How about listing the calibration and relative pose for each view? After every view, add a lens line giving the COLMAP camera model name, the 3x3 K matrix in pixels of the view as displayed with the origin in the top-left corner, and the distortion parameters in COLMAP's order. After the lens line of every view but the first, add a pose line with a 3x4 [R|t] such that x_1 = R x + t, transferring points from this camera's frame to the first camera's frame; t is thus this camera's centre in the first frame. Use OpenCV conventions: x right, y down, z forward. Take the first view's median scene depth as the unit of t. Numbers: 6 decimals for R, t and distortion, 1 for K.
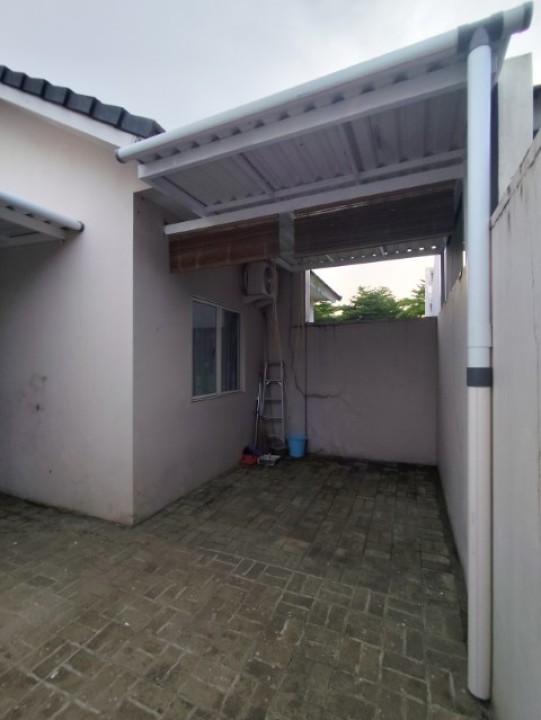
lens RADIAL K [[328.5, 0, 269.7], [0, 328.5, 359.3], [0, 0, 1]] dist [-0.001389, -0.002414]
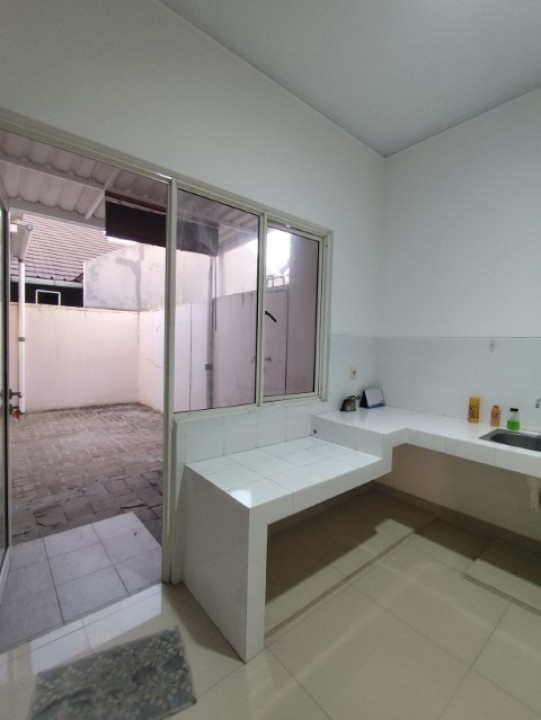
lens RADIAL K [[328.5, 0, 269.4], [0, 328.5, 359.8], [0, 0, 1]] dist [-0.001389, -0.002414]
pose [[-0.893222, -0.039518, 0.447876, -2.023489], [-0.023951, 0.998898, 0.040370, 0.033554], [-0.448978, 0.025332, -0.893184, 1.636155]]
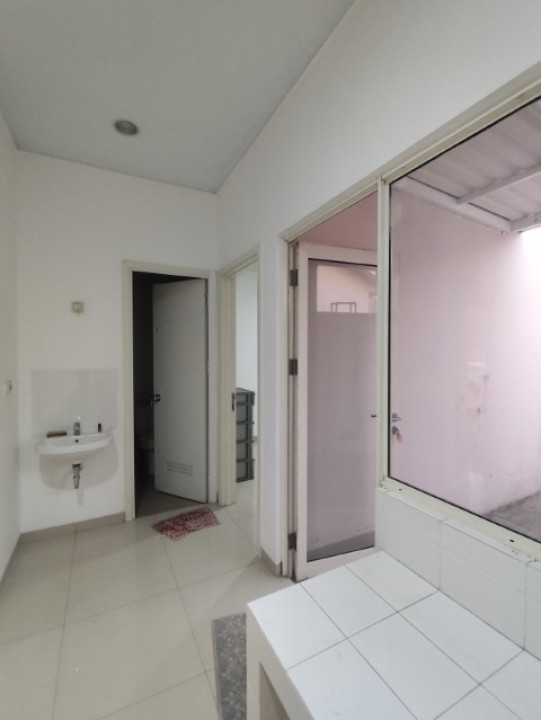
lens RADIAL K [[328.5, 0, 271.0], [0, 328.5, 358.8], [0, 0, 1]] dist [-0.001389, -0.002414]
pose [[0.630603, -0.015590, 0.775949, -2.056638], [-0.002804, 0.999746, 0.022365, -0.013747], [-0.776101, -0.016280, 0.630399, 1.034528]]
